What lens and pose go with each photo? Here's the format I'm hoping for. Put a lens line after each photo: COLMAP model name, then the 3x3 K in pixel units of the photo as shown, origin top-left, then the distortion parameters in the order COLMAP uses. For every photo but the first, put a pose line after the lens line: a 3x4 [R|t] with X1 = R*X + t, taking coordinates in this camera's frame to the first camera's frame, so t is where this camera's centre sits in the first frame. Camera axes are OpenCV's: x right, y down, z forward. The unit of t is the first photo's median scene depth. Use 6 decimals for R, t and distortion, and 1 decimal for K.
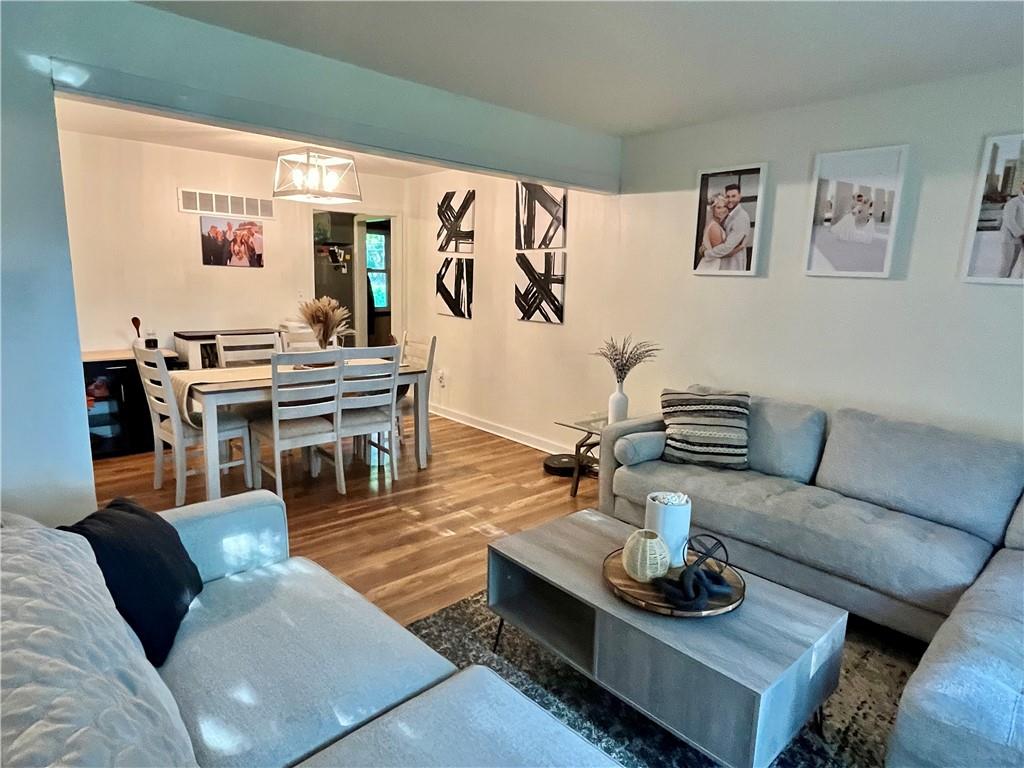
lens RADIAL K [[590.7, 0, 498.8], [0, 590.7, 385.6], [0, 0, 1]] dist [0.000675, -0.000254]
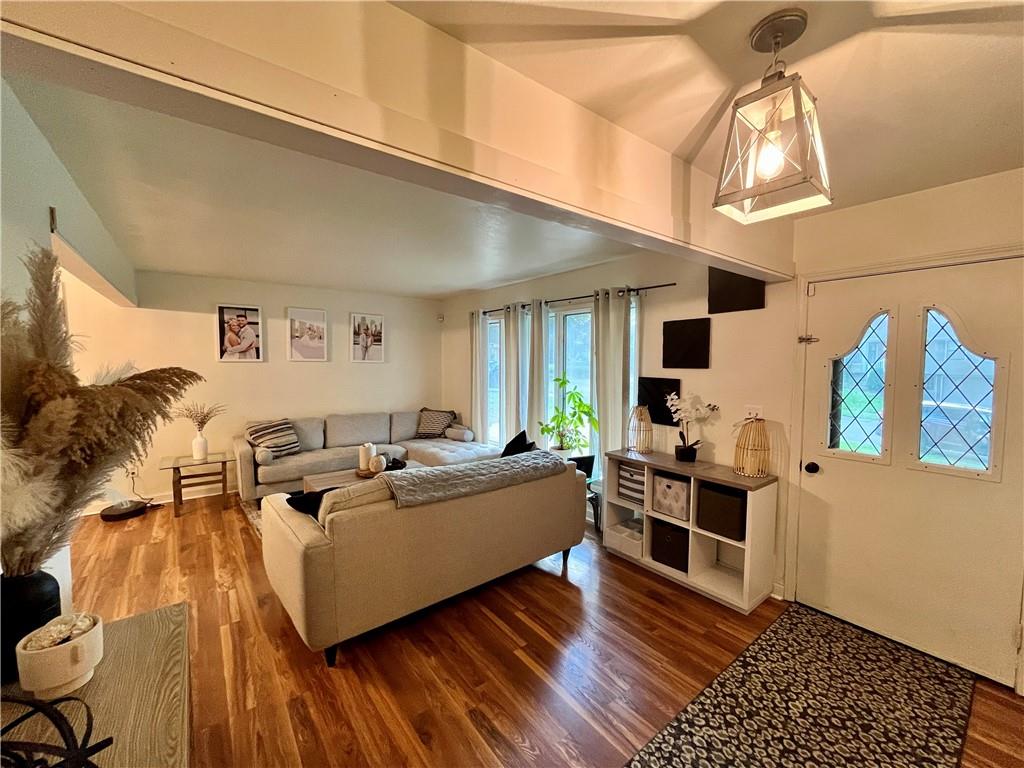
lens RADIAL K [[427.2, 0, 492.1], [0, 427.2, 384.7], [0, 0, 1]] dist [-0.003399, -0.000204]
pose [[0.113350, -0.092853, 0.989207, -0.648104], [0.182239, 0.980675, 0.071170, -0.050952], [-0.976699, 0.172205, 0.128081, 0.055494]]
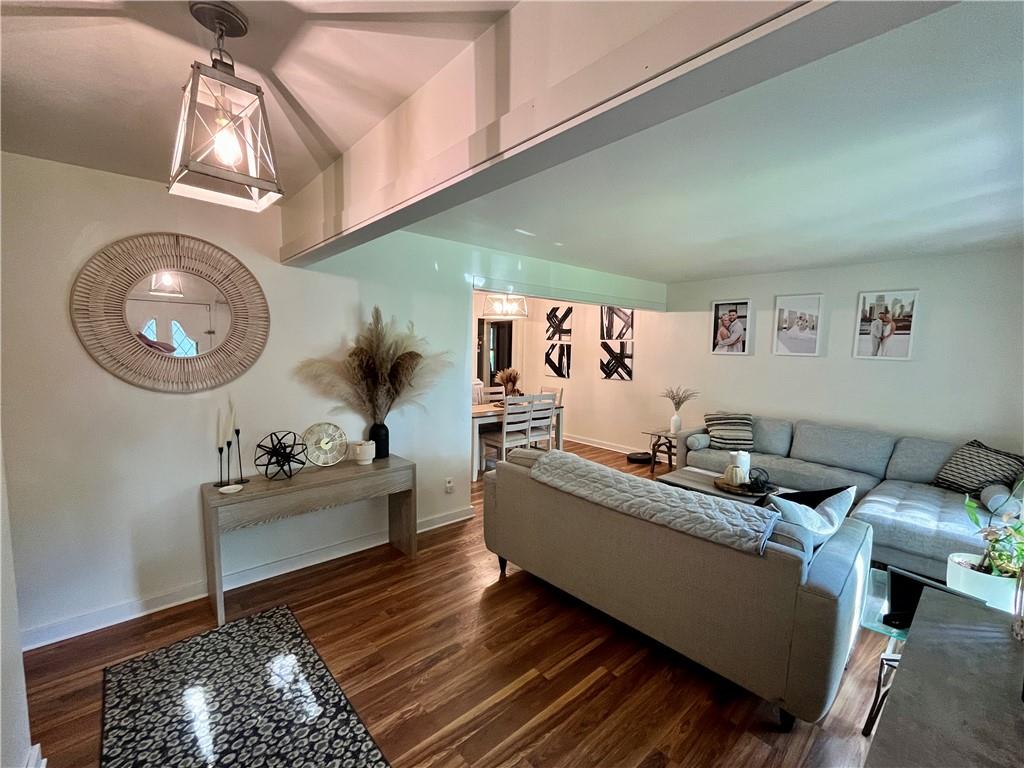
lens RADIAL K [[420.1, 0, 512.0], [0, 420.1, 384.0], [0, 0, 1]] dist [-0.002268, 0.000134]
pose [[0.999706, -0.016063, -0.018164, -0.237678], [0.014258, 0.995333, -0.095445, 0.024892], [0.019612, 0.095158, 0.995269, -0.291325]]
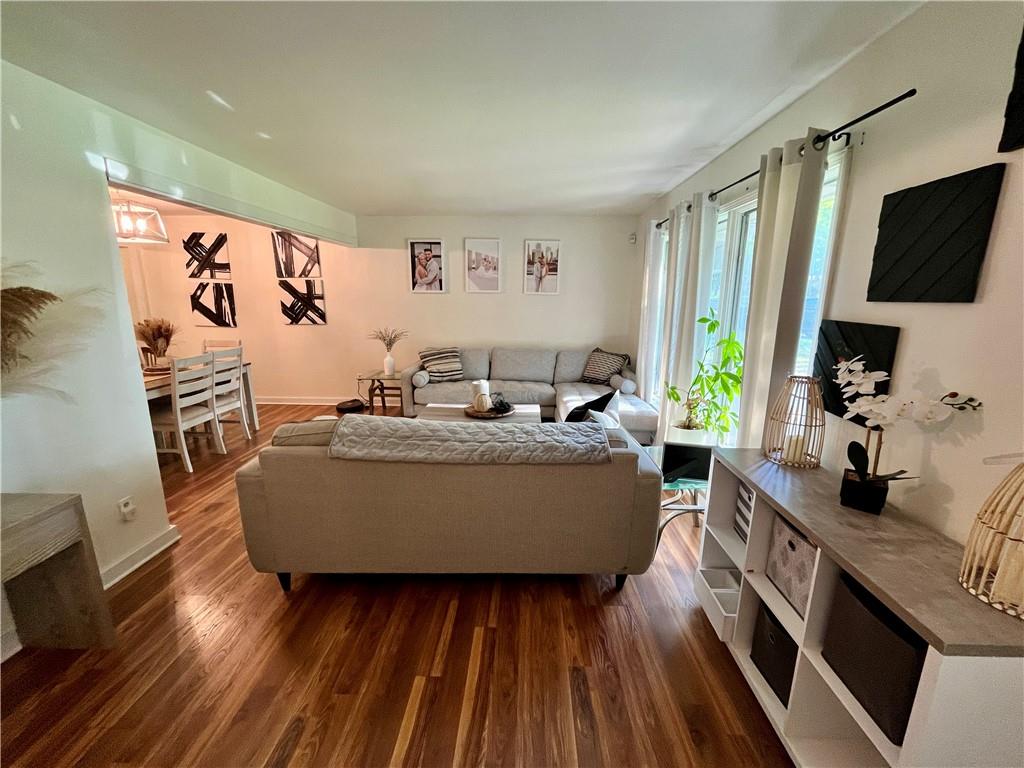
lens RADIAL K [[414.1, 0, 499.9], [0, 414.1, 382.3], [0, 0, 1]] dist [-0.000453, -0.000212]
pose [[0.706479, -0.177230, 0.685184, -0.365345], [0.146920, 0.983773, 0.102978, 0.005985], [-0.692316, 0.027915, 0.721054, -0.150737]]
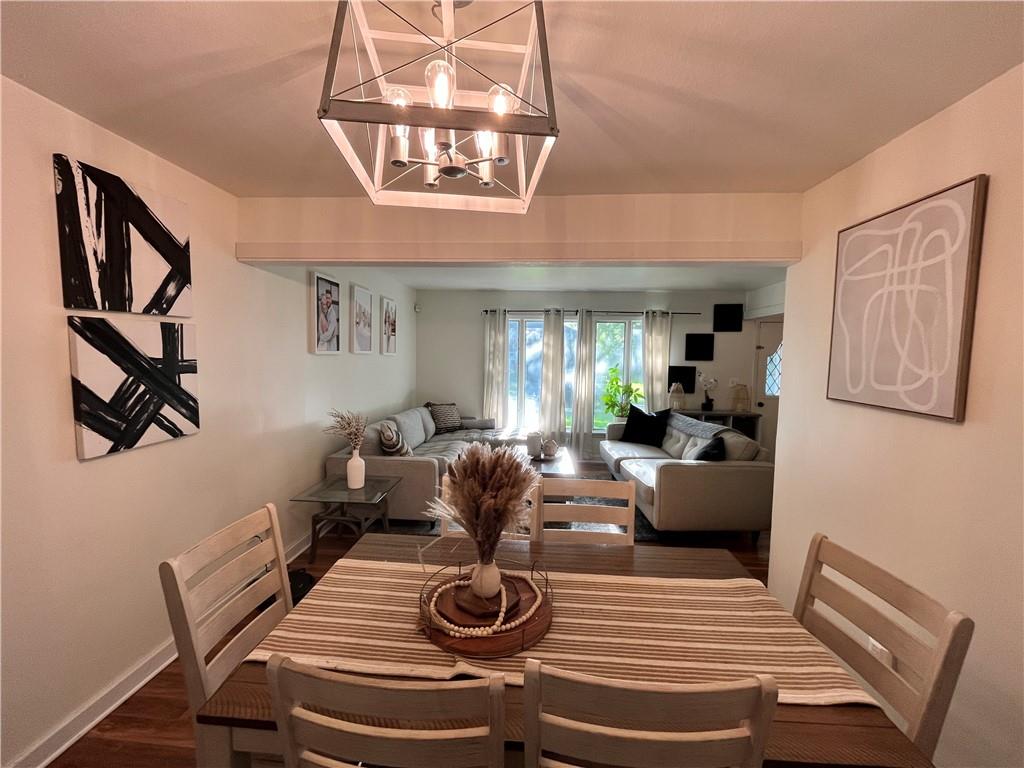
lens RADIAL K [[460.0, 0, 482.5], [0, 460.0, 387.4], [0, 0, 1]] dist [-0.000085, 0.000113]
pose [[-0.696566, -0.098945, 0.710637, -0.471082], [0.091790, 0.970018, 0.225032, -0.239063], [-0.711597, 0.221979, -0.666600, 1.103622]]
